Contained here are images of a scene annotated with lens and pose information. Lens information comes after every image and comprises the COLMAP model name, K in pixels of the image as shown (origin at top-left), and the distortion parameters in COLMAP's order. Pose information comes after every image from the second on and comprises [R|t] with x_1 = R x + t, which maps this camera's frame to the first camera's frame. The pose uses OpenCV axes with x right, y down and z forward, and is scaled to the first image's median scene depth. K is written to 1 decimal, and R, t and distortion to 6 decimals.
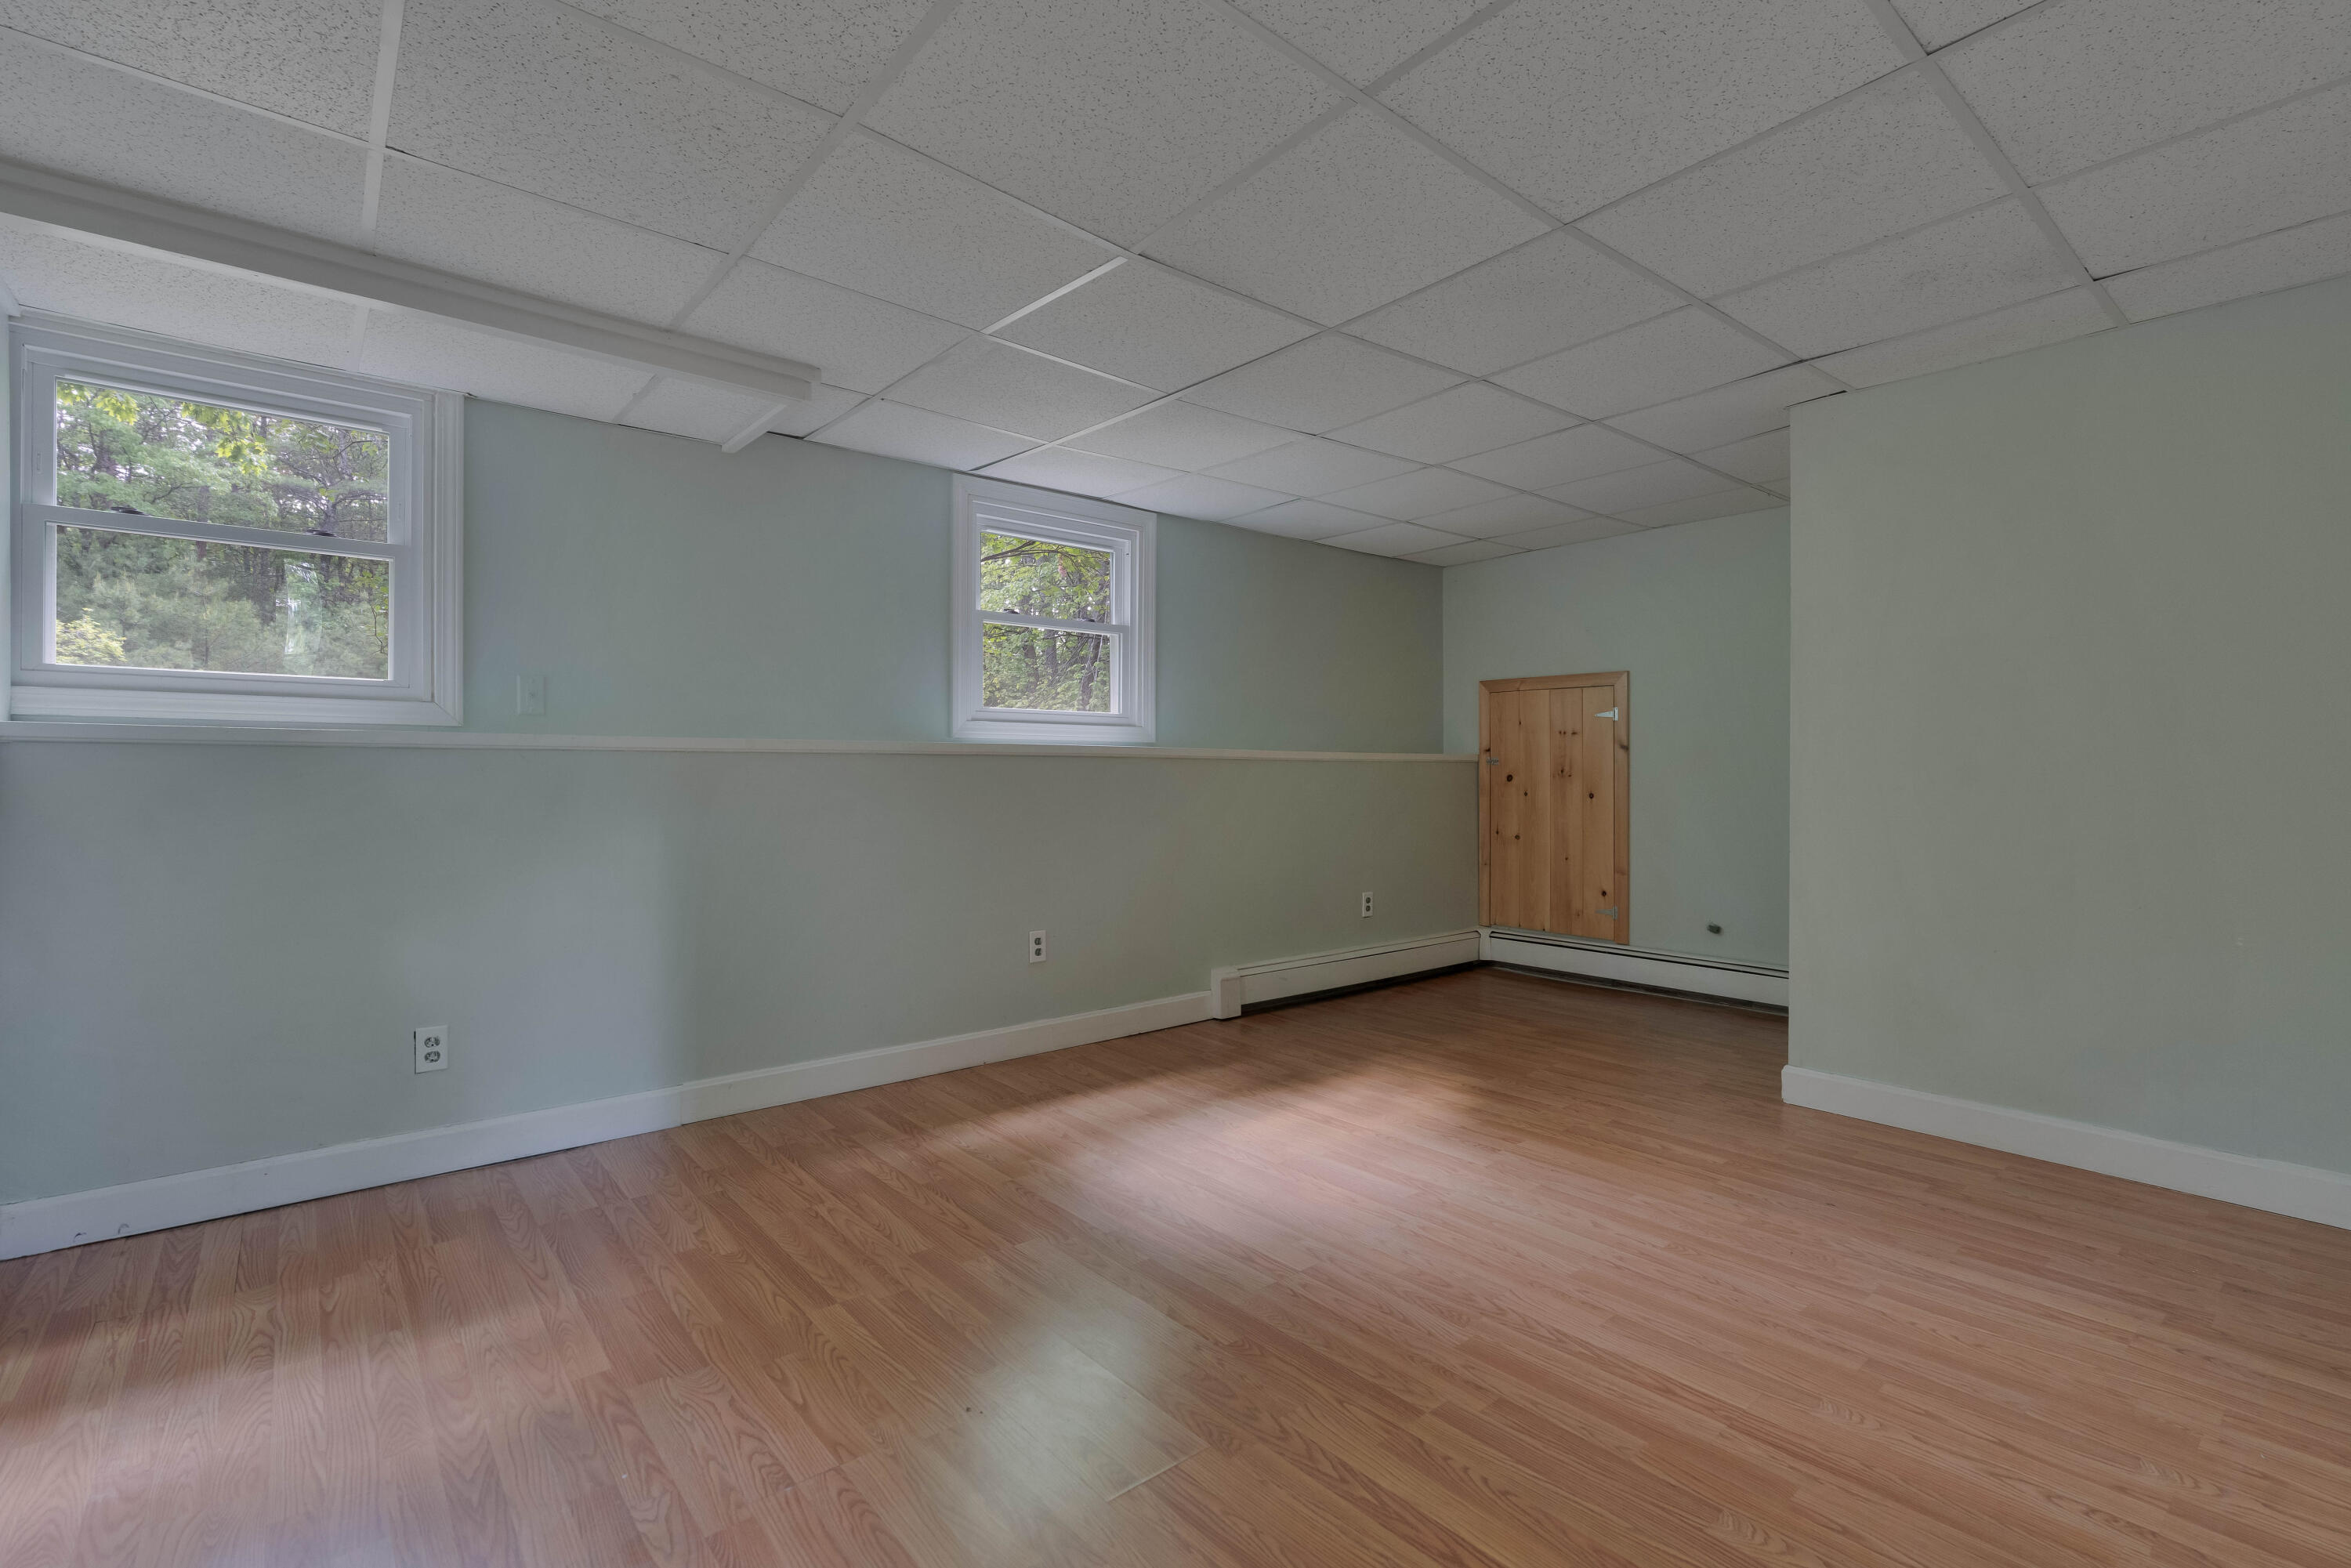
lens RADIAL K [[1058.1, 0, 1152.7], [0, 1058.1, 777.5], [0, 0, 1]] dist [-0.003256, 0.000193]
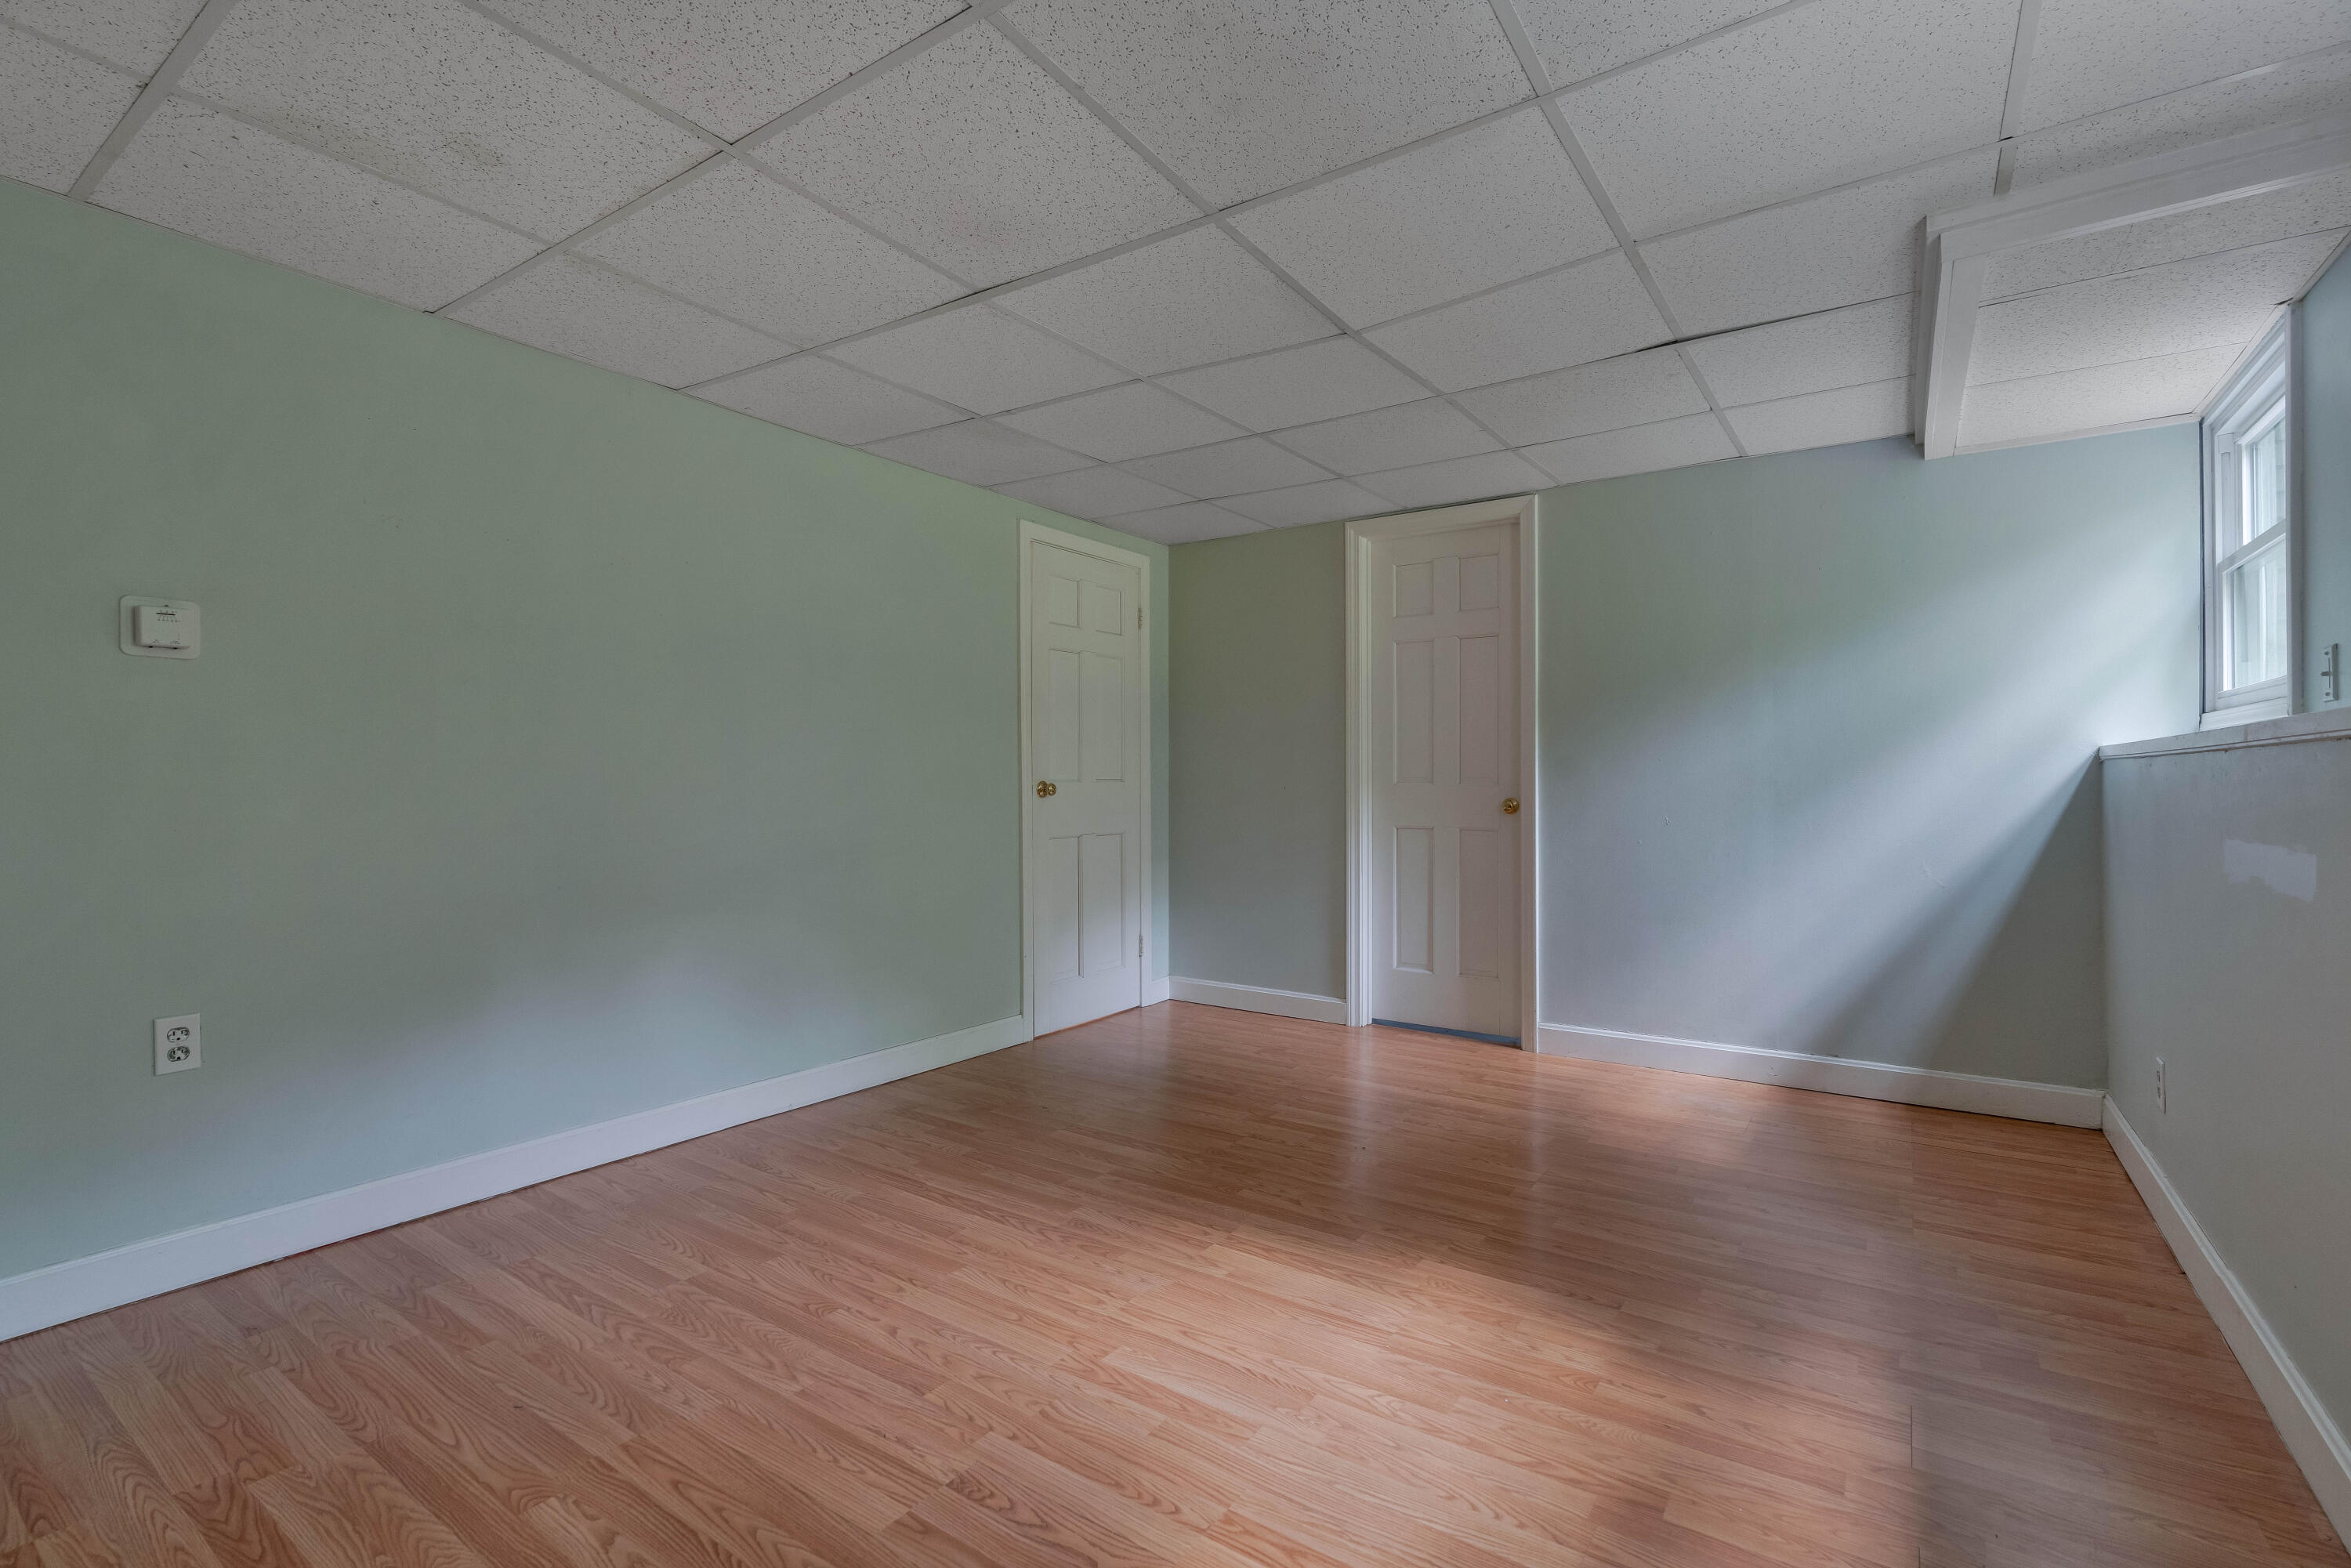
lens RADIAL K [[1058.1, 0, 1171.5], [0, 1058.1, 777.7], [0, 0, 1]] dist [-0.003256, 0.000193]
pose [[-0.958801, -0.000443, -0.284080, 0.509609], [0.000277, 0.999997, -0.002494, -0.004318], [0.284080, -0.002470, -0.958797, 2.112569]]
